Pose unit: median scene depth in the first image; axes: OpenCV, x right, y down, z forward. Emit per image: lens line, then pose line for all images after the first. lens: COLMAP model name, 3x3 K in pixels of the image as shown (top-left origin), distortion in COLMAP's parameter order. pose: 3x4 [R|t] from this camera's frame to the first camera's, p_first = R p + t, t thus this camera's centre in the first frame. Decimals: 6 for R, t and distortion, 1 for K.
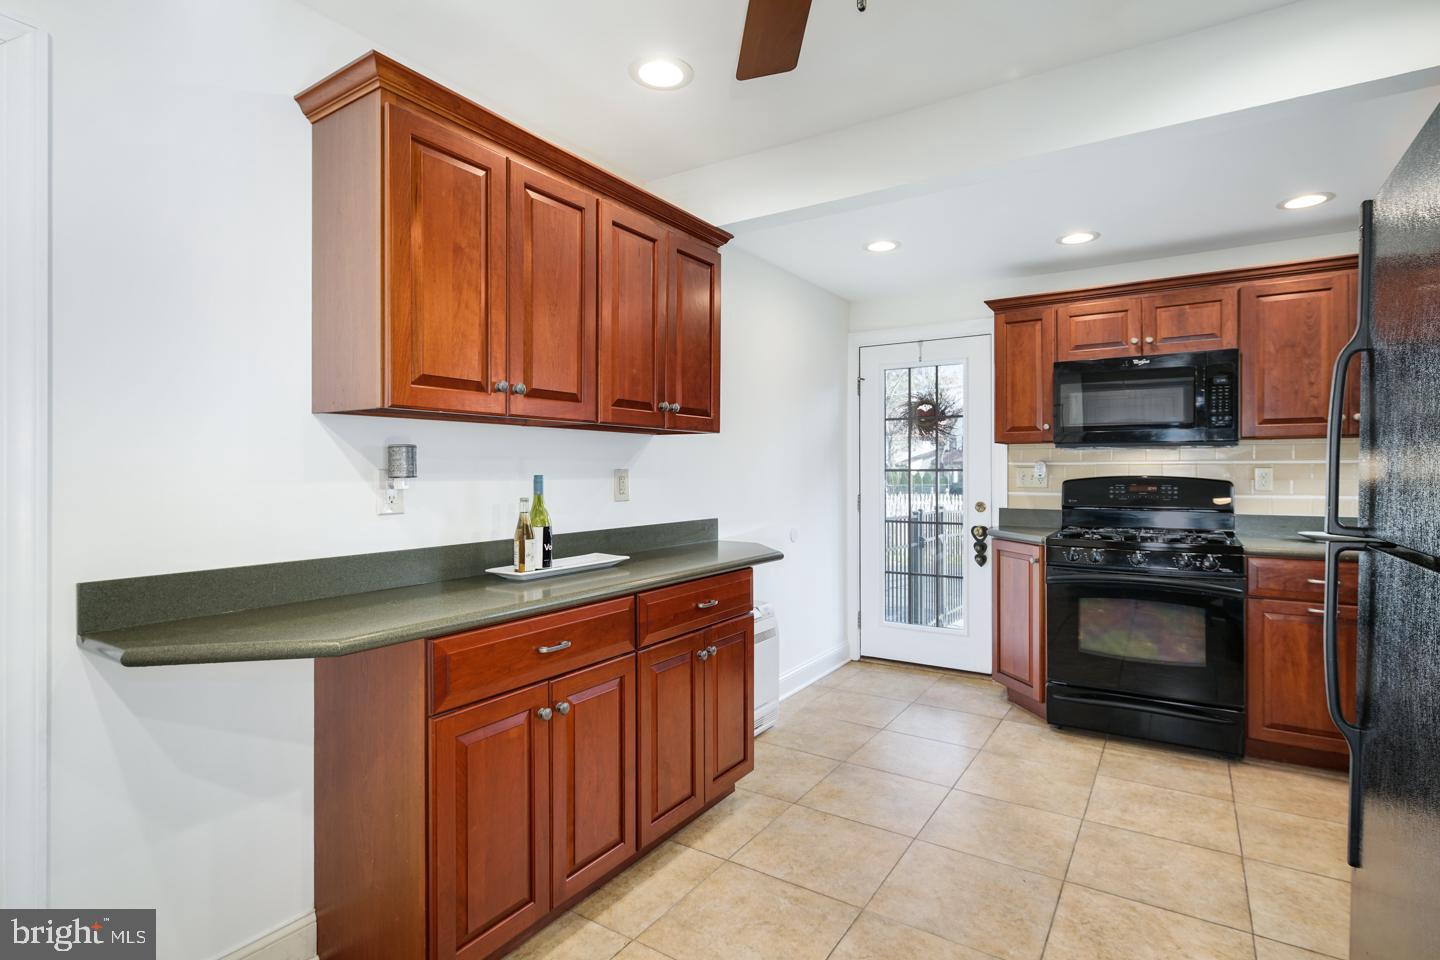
lens RADIAL K [[714.5, 0, 719.2], [0, 714.5, 476.2], [0, 0, 1]] dist [0.001972, -0.000017]
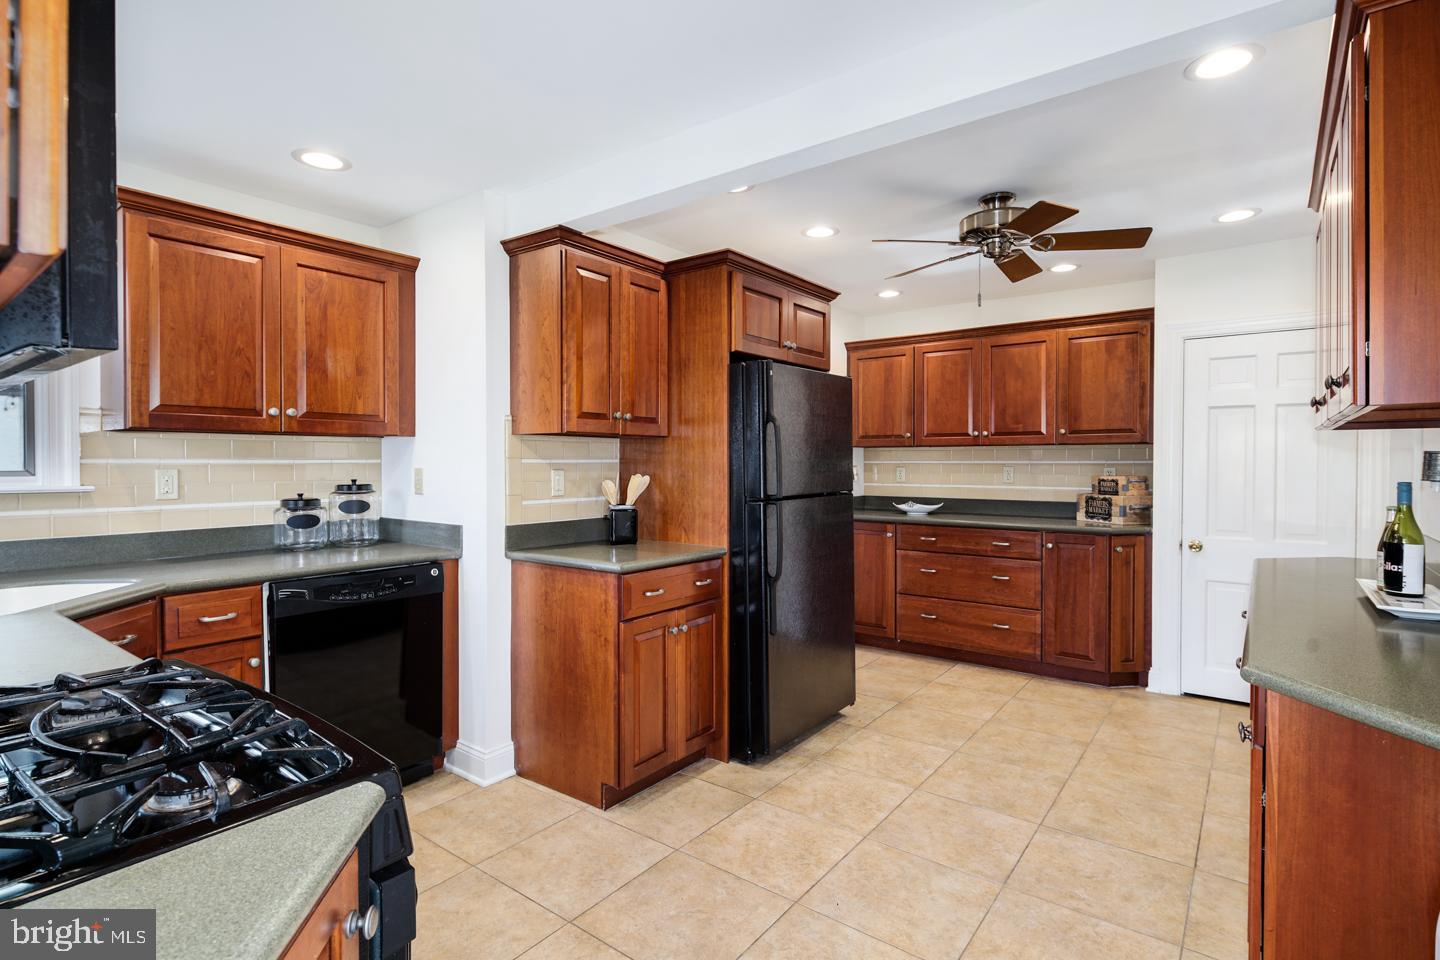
lens RADIAL K [[714.5, 0, 719.6], [0, 714.5, 473.3], [0, 0, 1]] dist [0.001972, -0.000017]
pose [[-0.997961, -0.002105, 0.063788, 0.538541], [-0.001211, 0.999901, 0.014052, -0.027143], [-0.063811, 0.013946, -0.997865, 2.010914]]
